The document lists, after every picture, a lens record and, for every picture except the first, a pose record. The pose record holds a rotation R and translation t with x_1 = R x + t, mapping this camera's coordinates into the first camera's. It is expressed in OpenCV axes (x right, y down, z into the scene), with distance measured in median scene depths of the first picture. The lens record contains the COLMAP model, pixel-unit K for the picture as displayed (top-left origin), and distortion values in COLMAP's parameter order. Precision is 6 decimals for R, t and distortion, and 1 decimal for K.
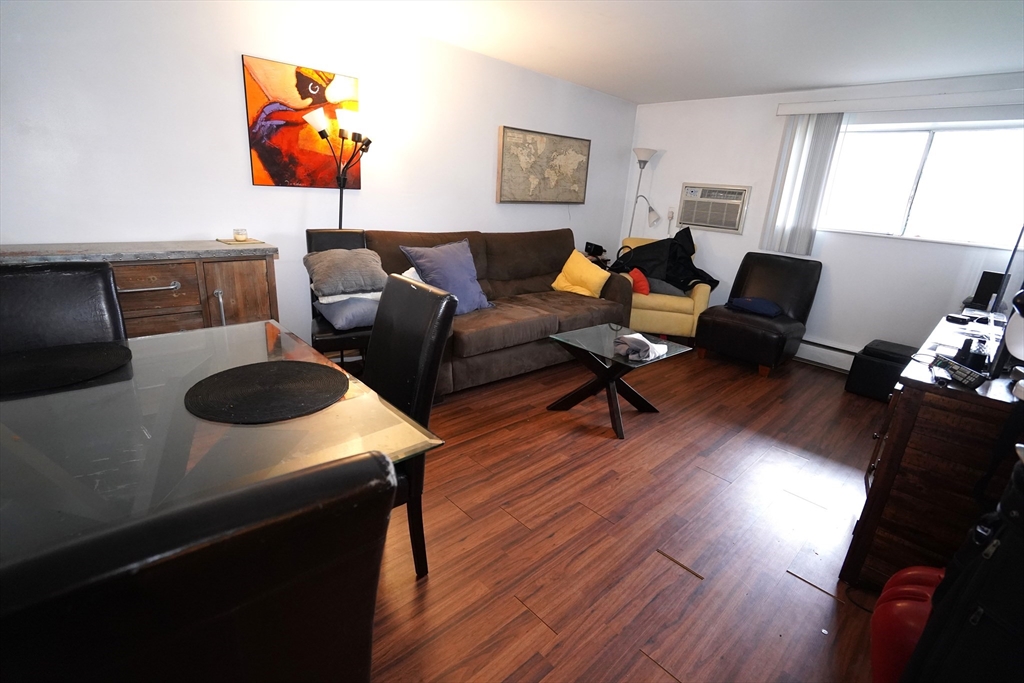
lens RADIAL K [[471.7, 0, 512.0], [0, 471.7, 341.5], [0, 0, 1]] dist [-0.052687, 0.018003]
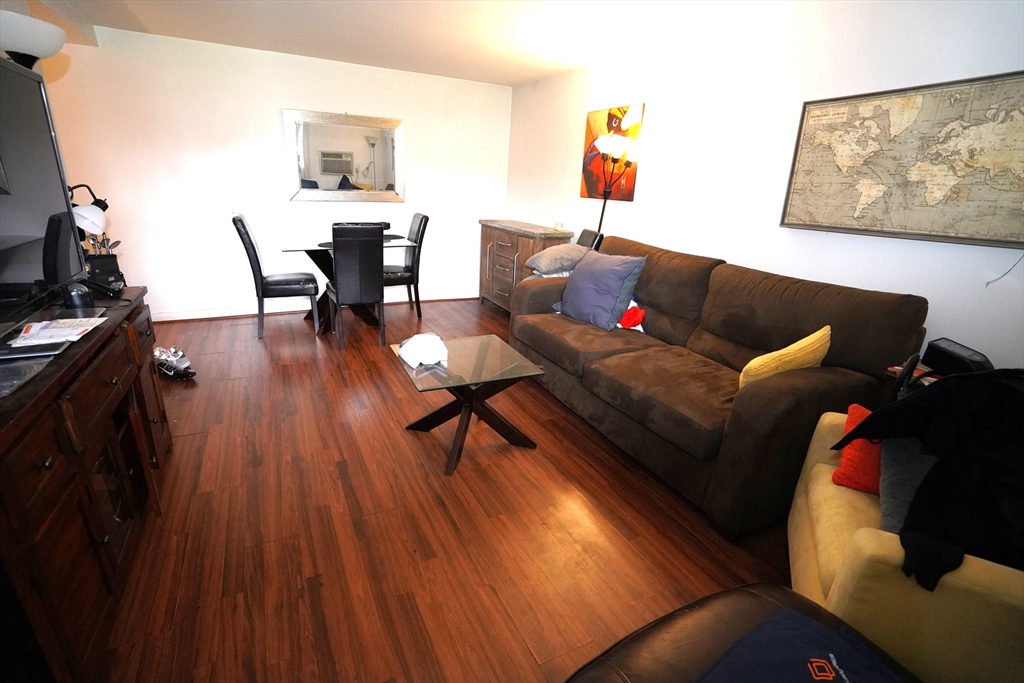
lens RADIAL K [[471.7, 0, 512.0], [0, 471.7, 341.5], [0, 0, 1]] dist [-0.052687, 0.018003]
pose [[-0.280912, 0.237638, -0.929848, 0.708447], [-0.348594, 0.877426, 0.329553, -0.242950], [0.894187, 0.416715, -0.163640, 0.861642]]
